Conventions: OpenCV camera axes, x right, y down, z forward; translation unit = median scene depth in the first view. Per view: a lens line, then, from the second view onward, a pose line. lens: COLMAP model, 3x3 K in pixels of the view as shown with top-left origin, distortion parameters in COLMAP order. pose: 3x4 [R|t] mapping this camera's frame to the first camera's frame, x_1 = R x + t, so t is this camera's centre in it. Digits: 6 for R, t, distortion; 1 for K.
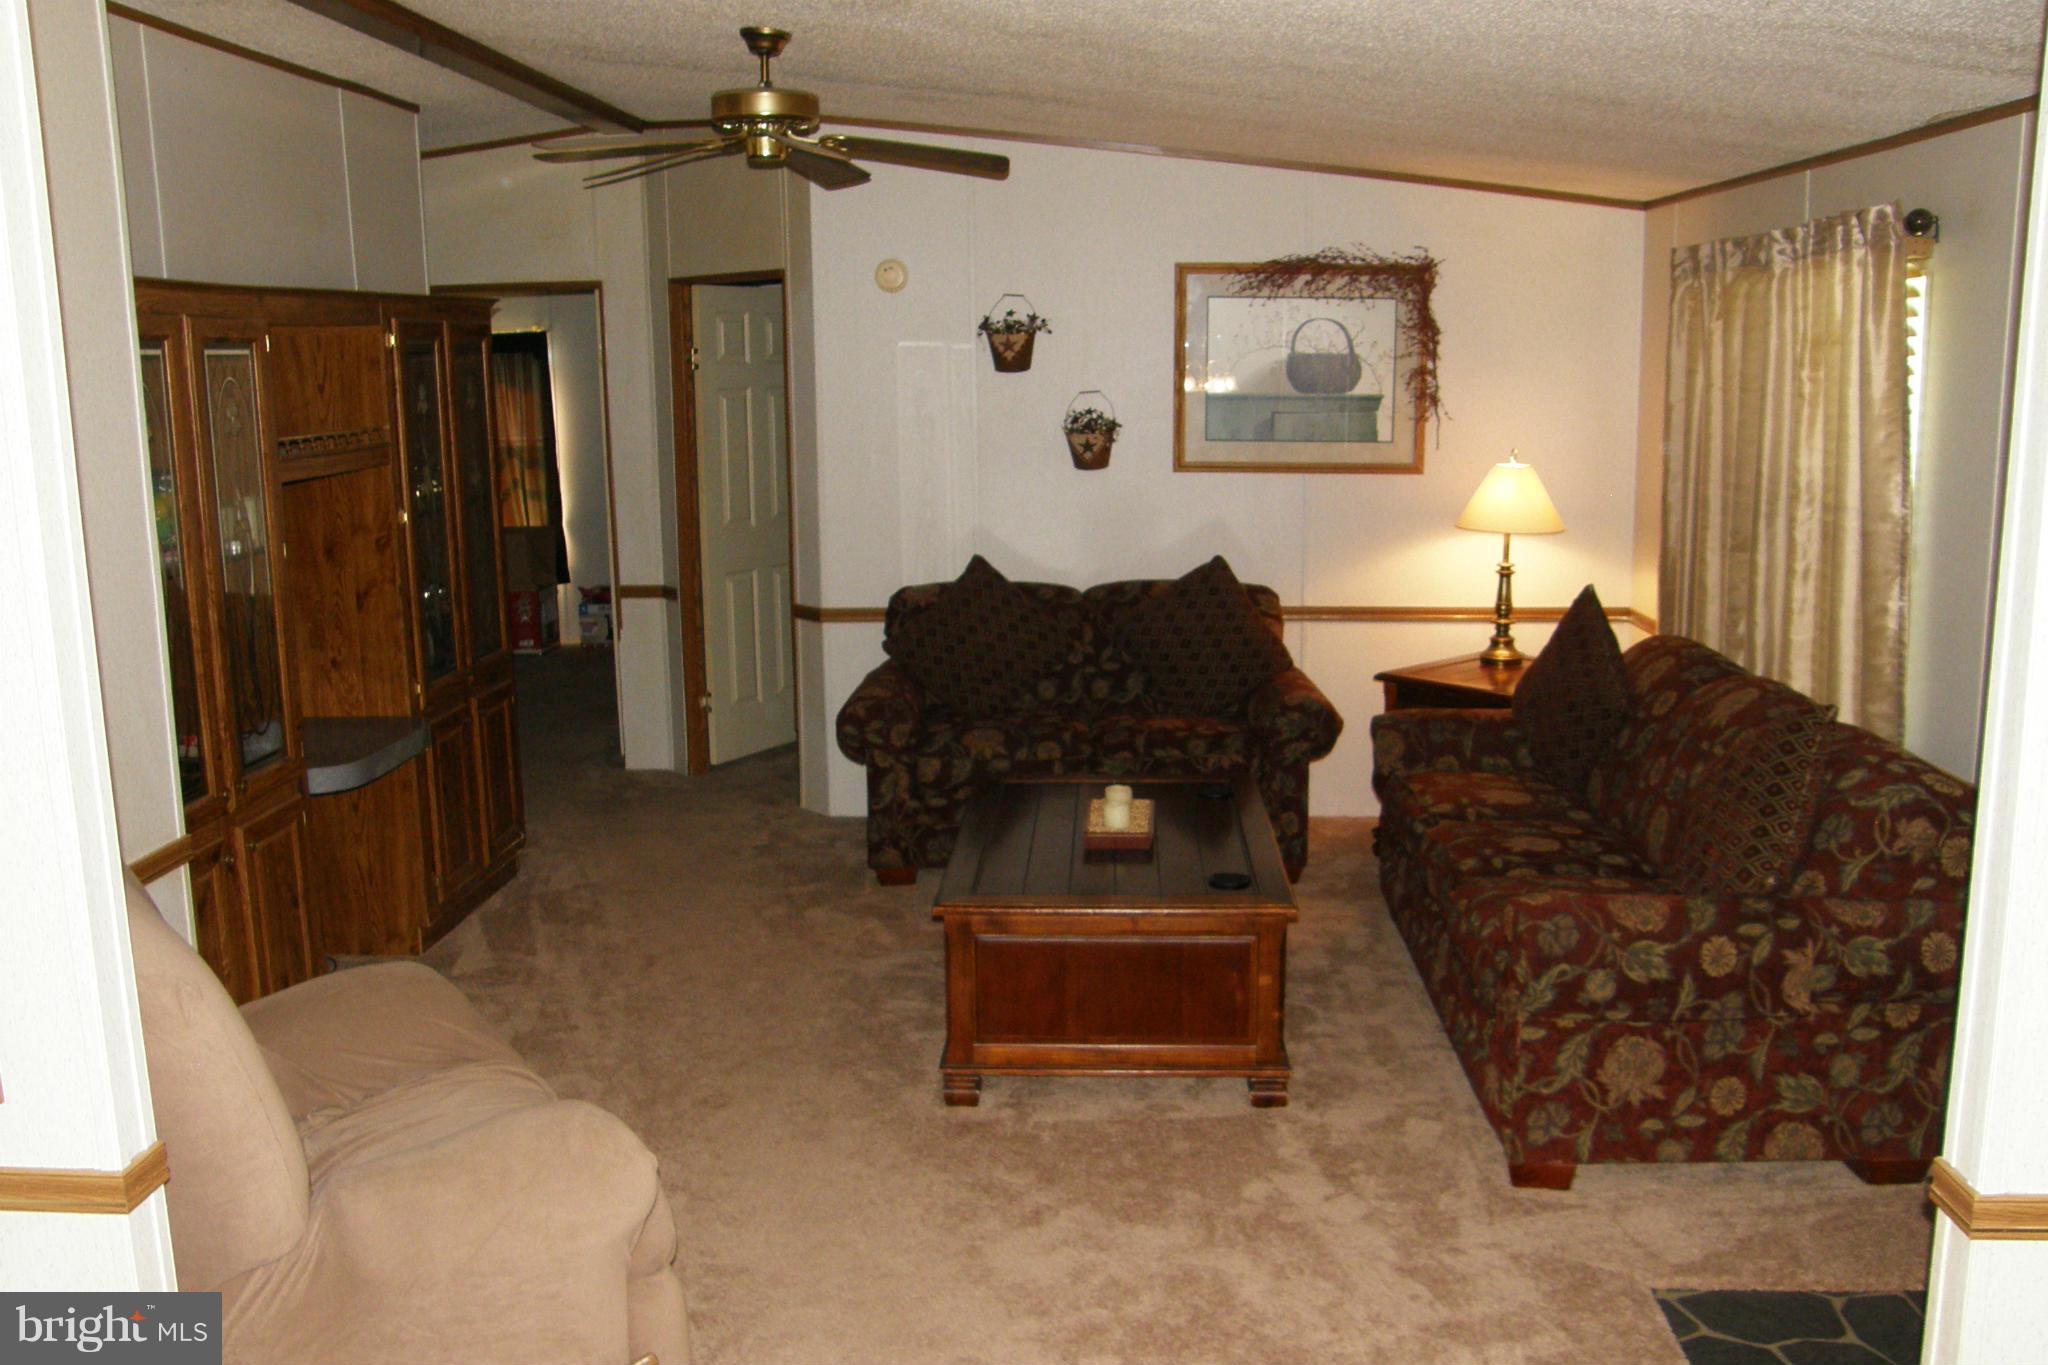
lens RADIAL K [[1754.4, 0, 1031.6], [0, 1754.4, 709.2], [0, 0, 1]] dist [-0.167537, 0.143675]
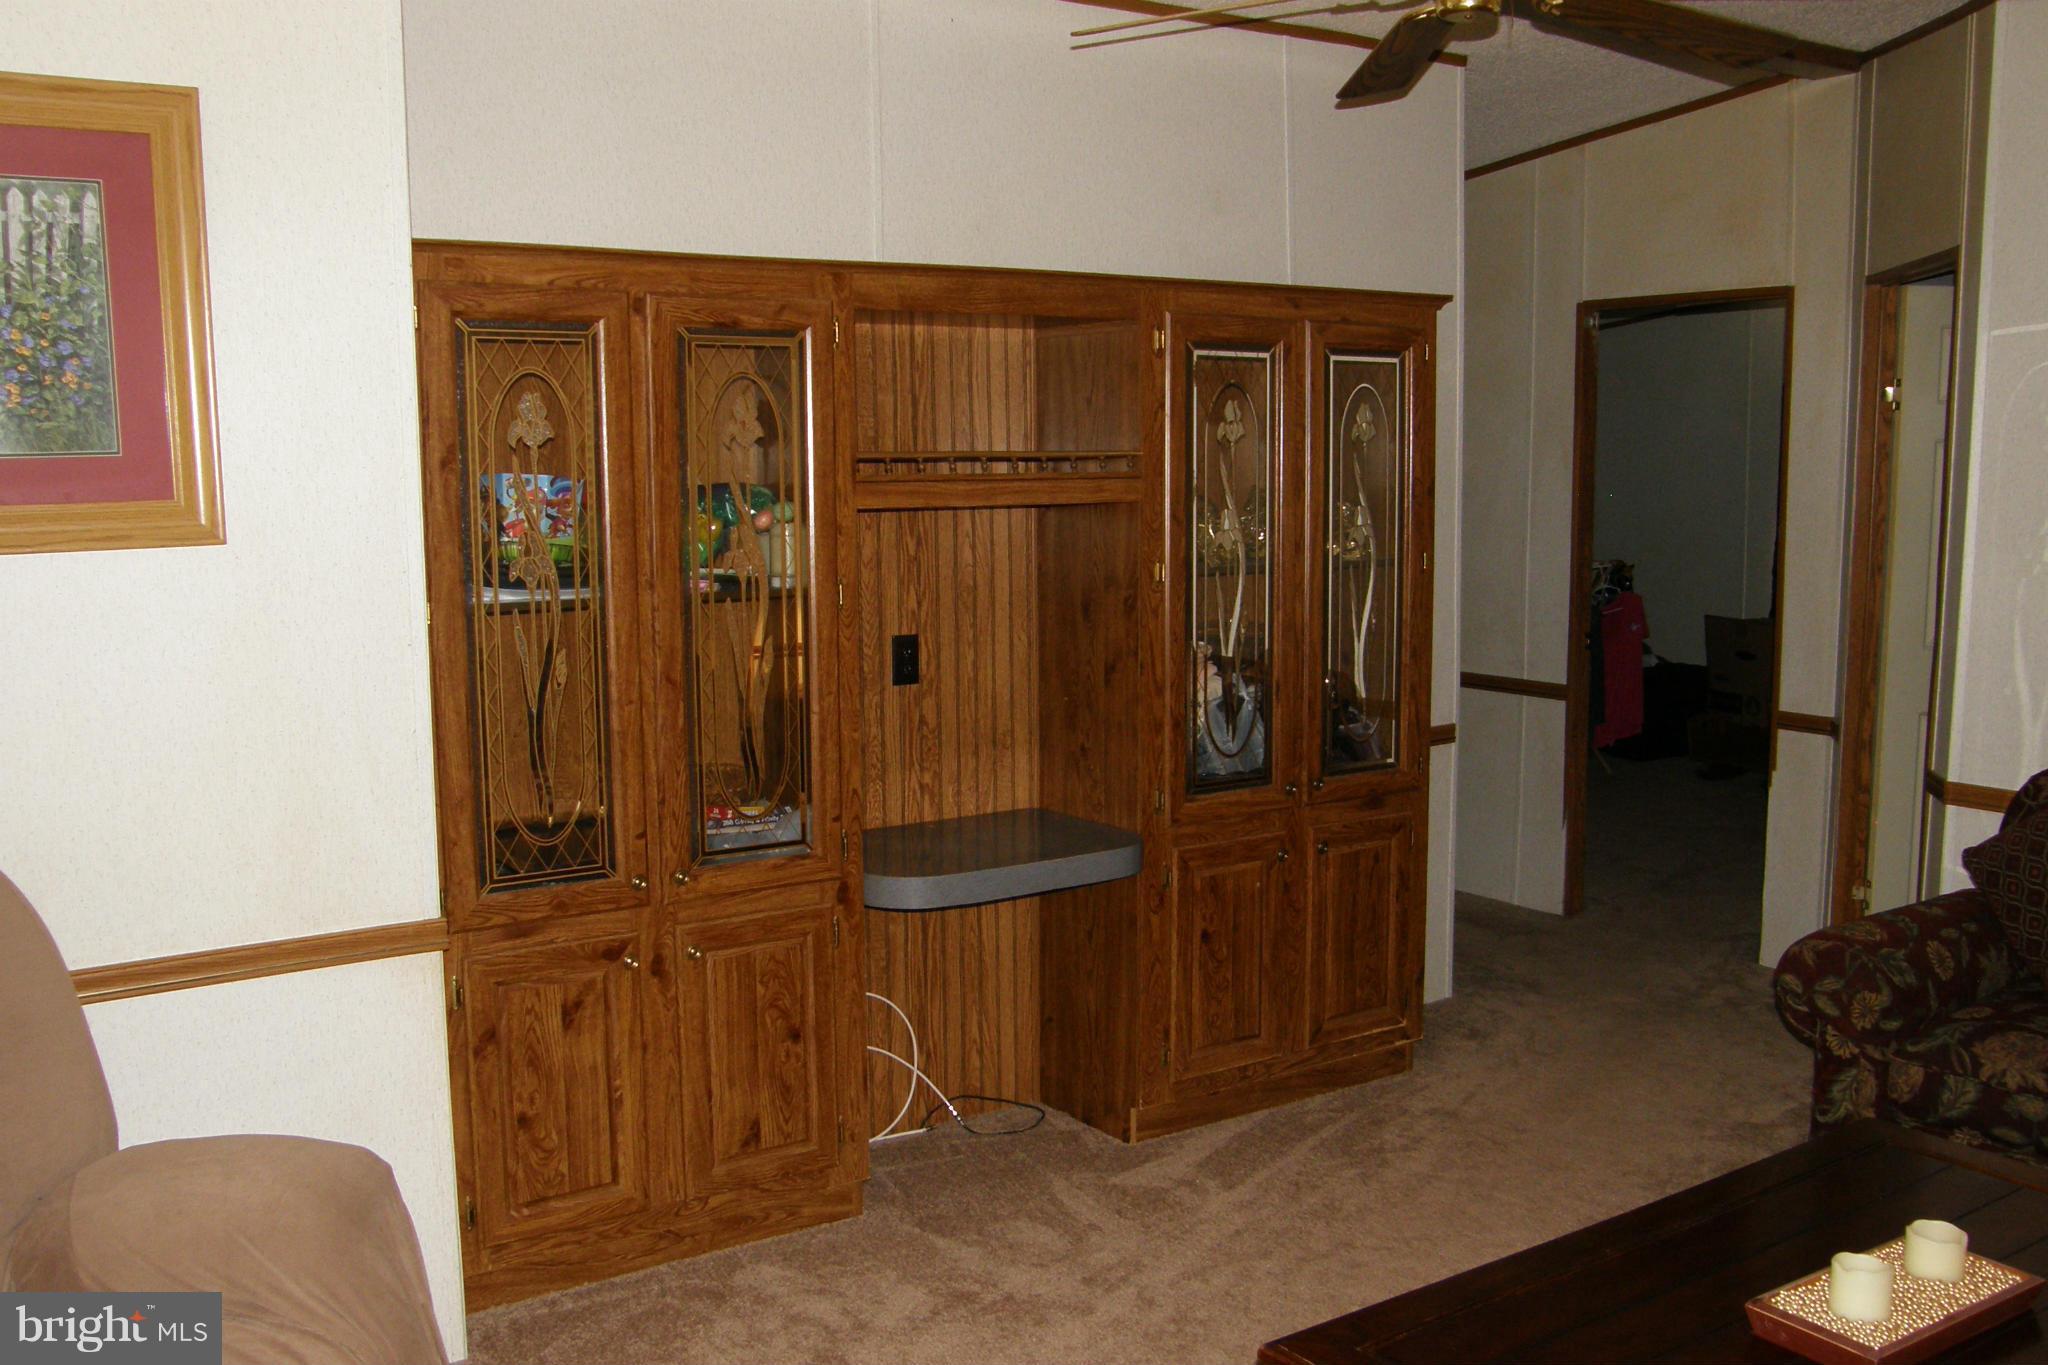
lens RADIAL K [[1843.6, 0, 1024.0], [0, 1843.6, 682.5], [0, 0, 1]] dist [-0.188695, 0.175566]
pose [[0.594323, 0.104914, -0.797354, 0.242998], [-0.158106, 0.987348, 0.012065, -0.062054], [0.788532, 0.118896, 0.603392, 0.452534]]
